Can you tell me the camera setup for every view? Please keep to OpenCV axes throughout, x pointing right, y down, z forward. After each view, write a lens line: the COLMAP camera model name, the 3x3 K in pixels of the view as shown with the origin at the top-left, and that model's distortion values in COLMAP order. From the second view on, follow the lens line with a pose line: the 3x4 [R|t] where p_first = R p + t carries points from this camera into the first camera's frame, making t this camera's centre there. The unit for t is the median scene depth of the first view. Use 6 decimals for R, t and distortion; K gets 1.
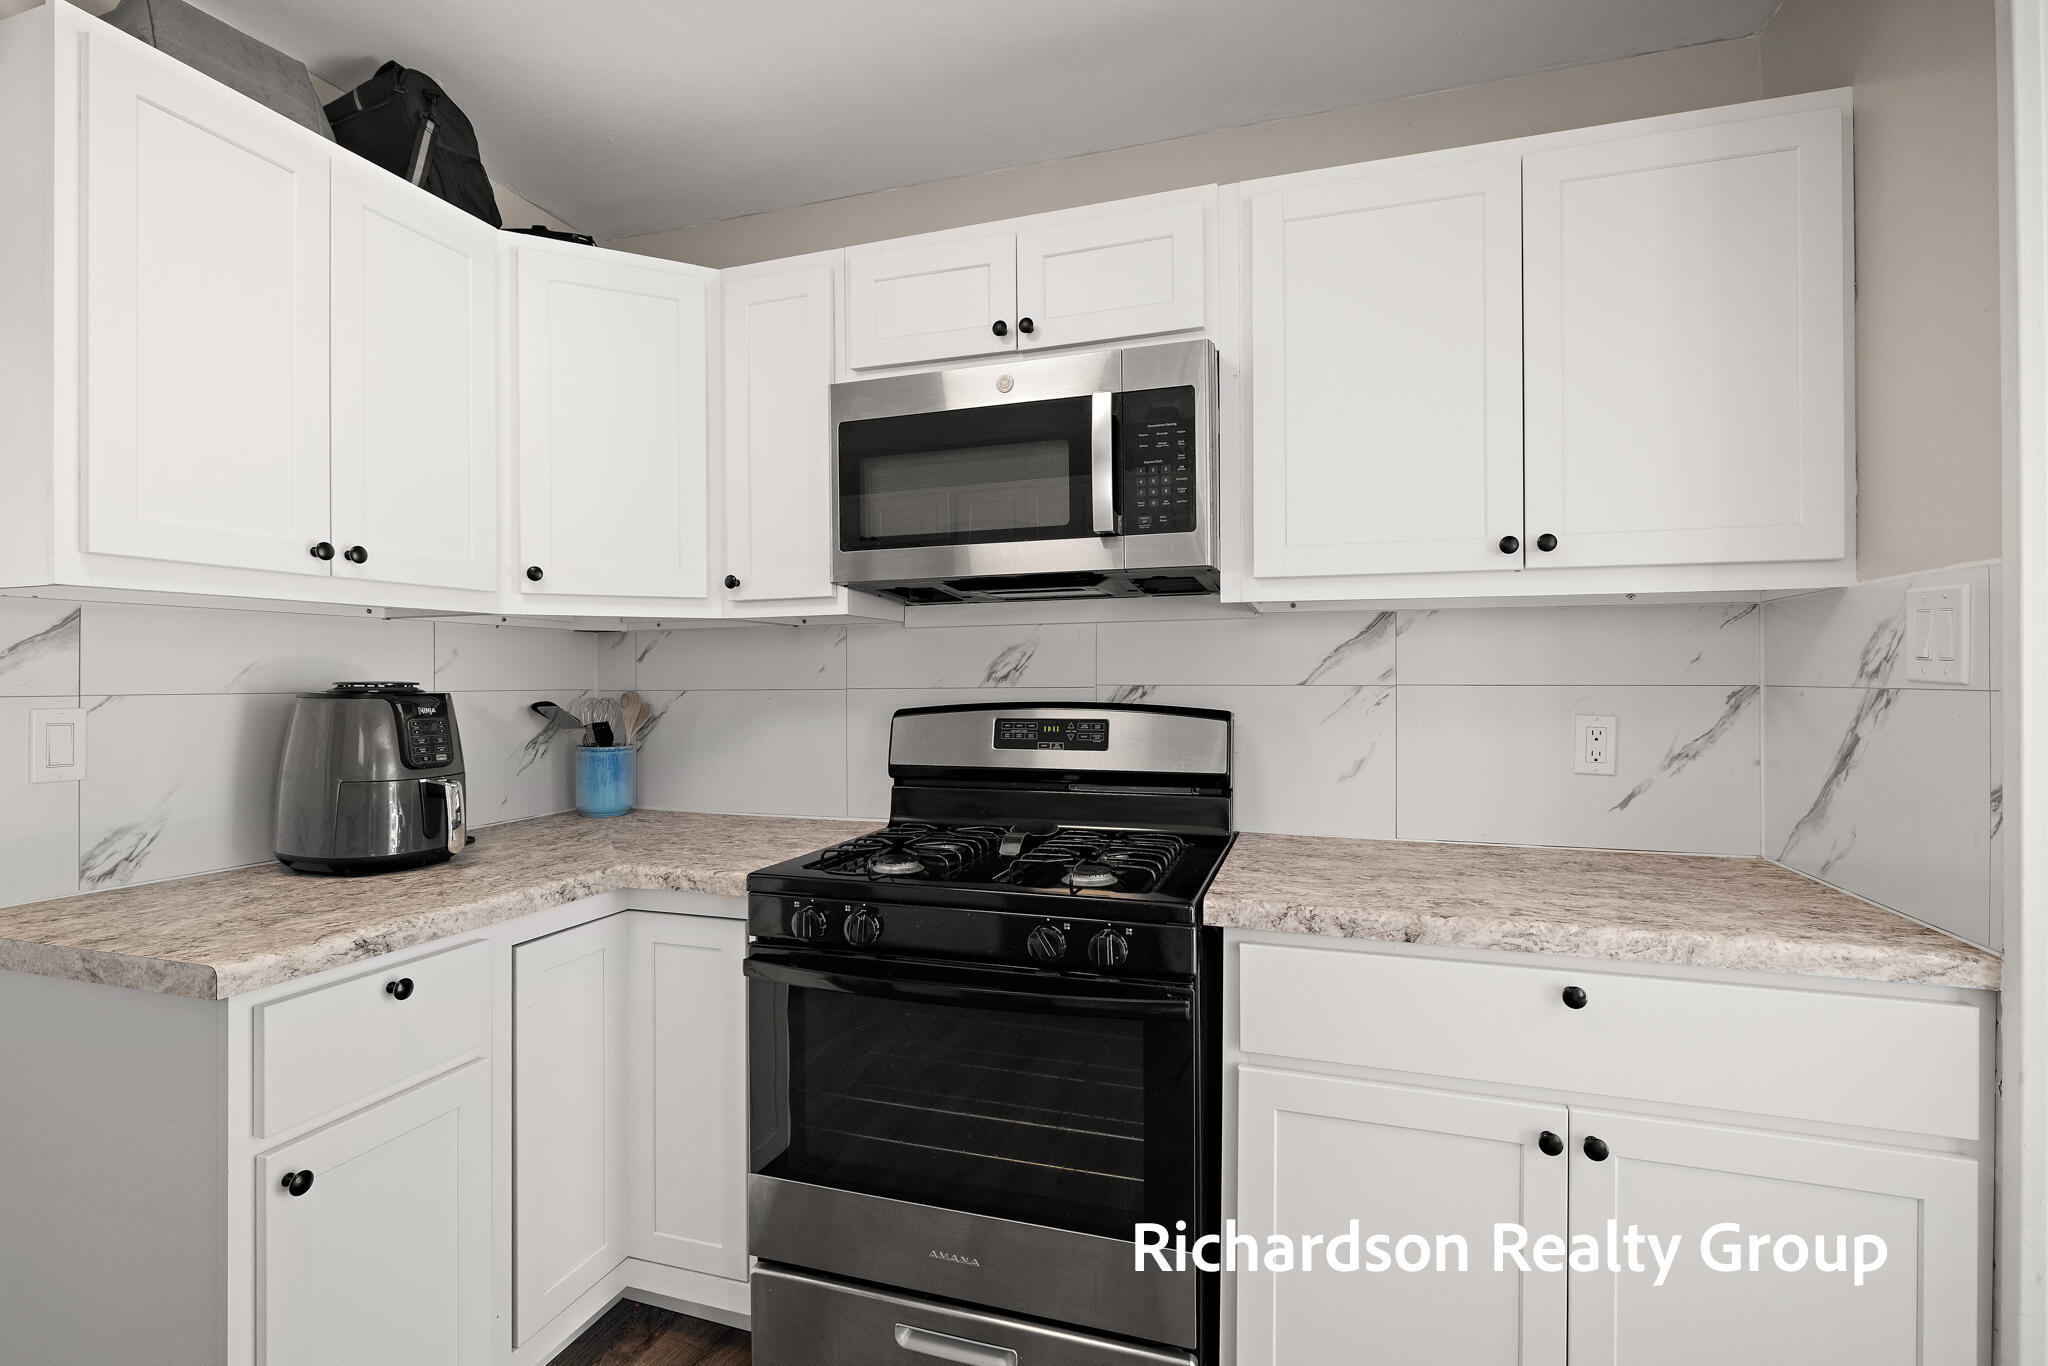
lens RADIAL K [[959.2, 0, 1025.3], [0, 959.2, 678.1], [0, 0, 1]] dist [0.002268, 0.000219]
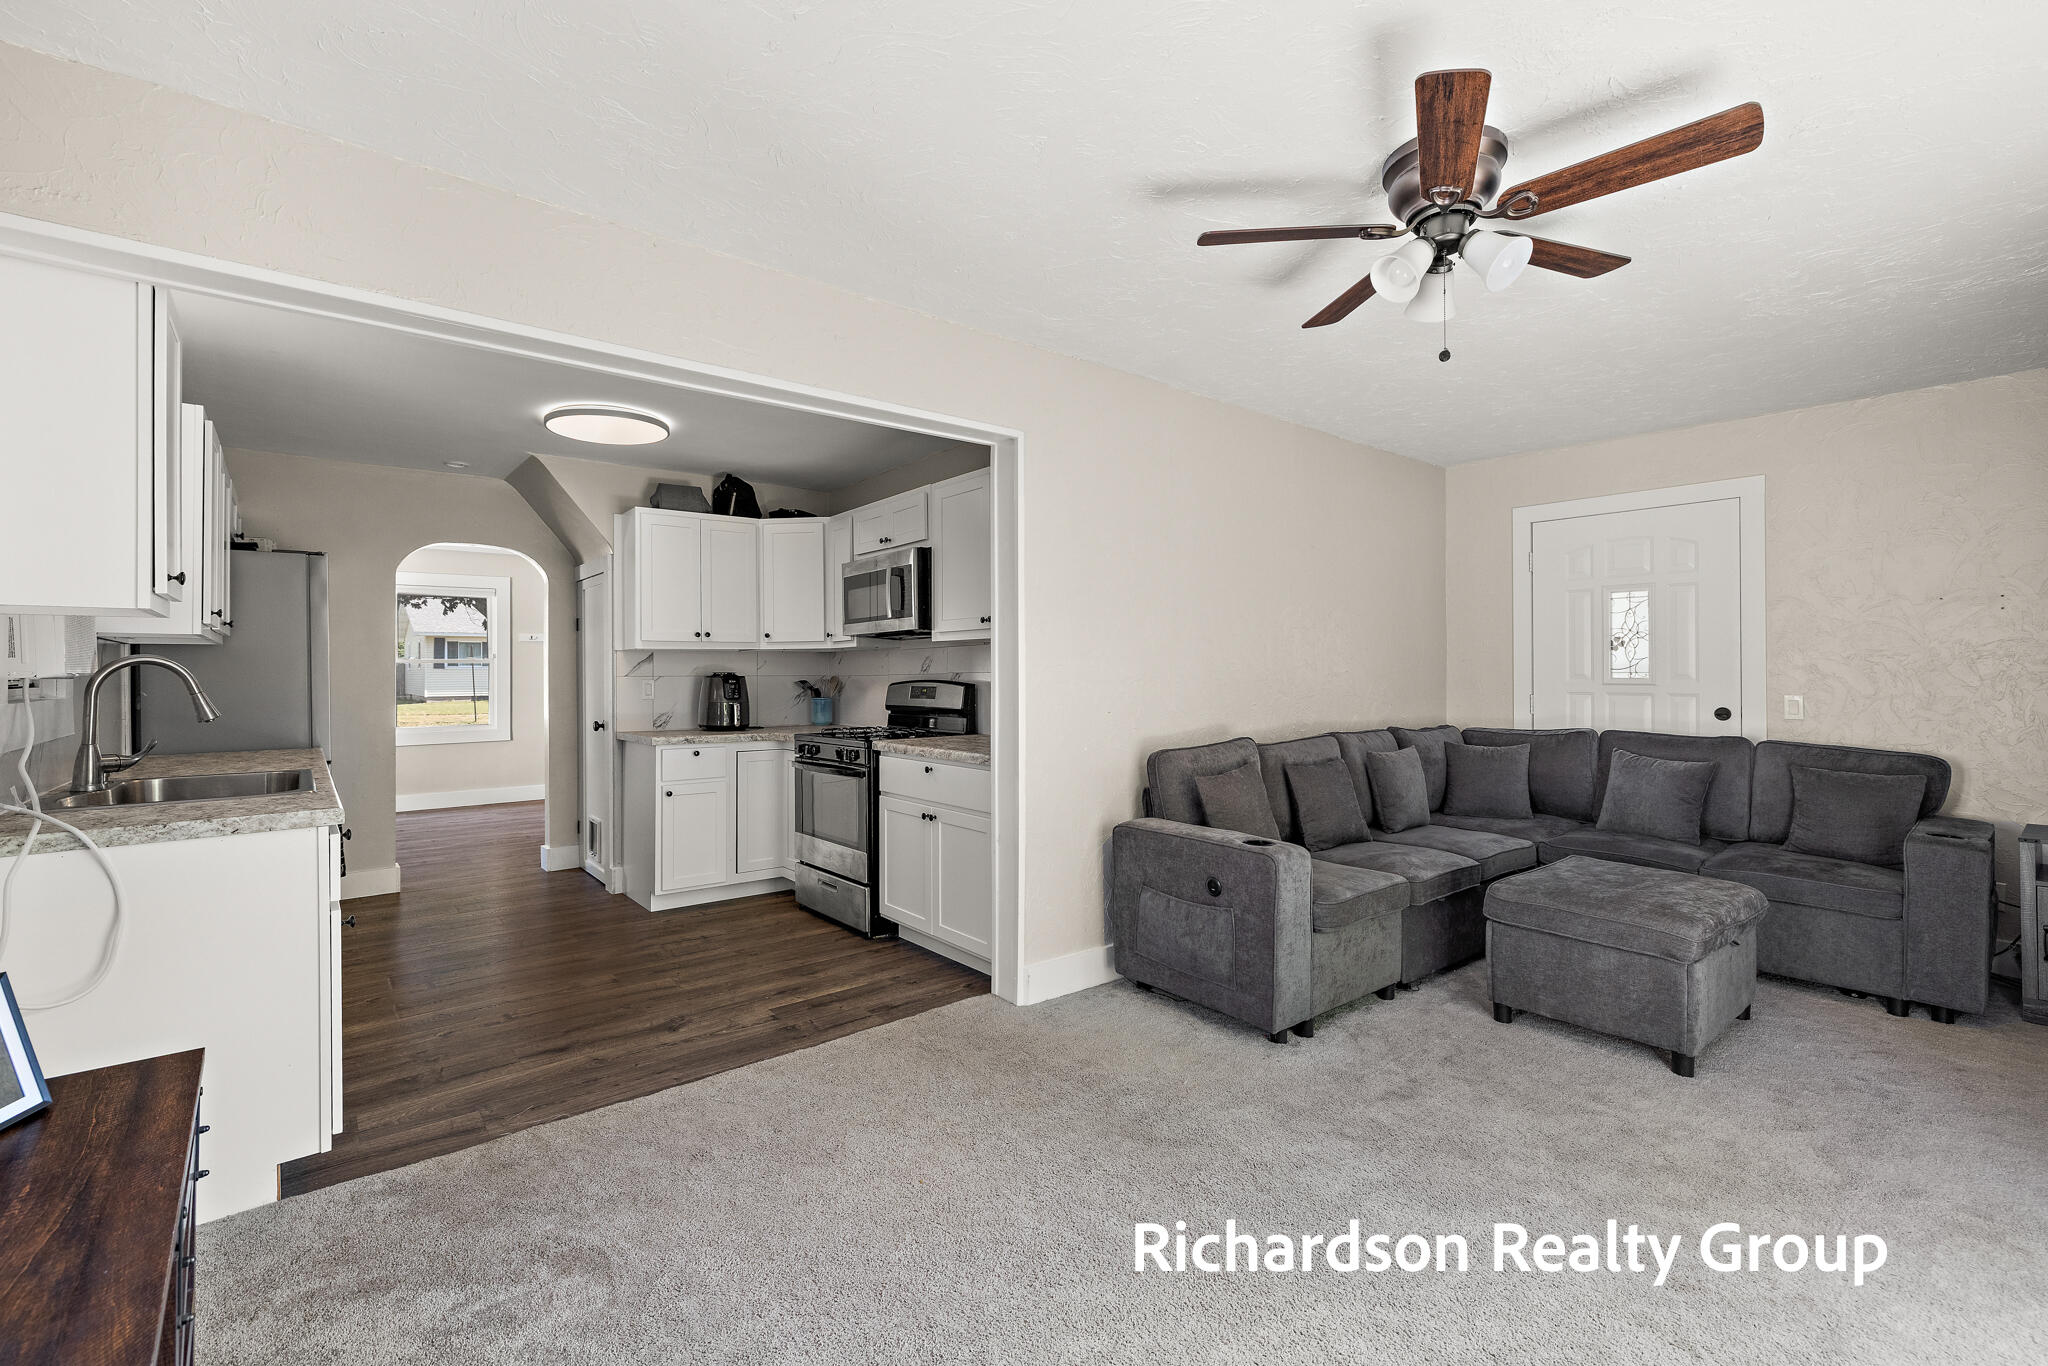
lens RADIAL K [[893.2, 0, 1040.0], [0, 893.2, 672.3], [0, 0, 1]] dist [0.001727, 0.000004]
pose [[0.845264, -0.005228, -0.534323, 1.793045], [0.007614, 0.999968, 0.002260, 0.003987], [0.534295, -0.005979, 0.845277, -0.942828]]
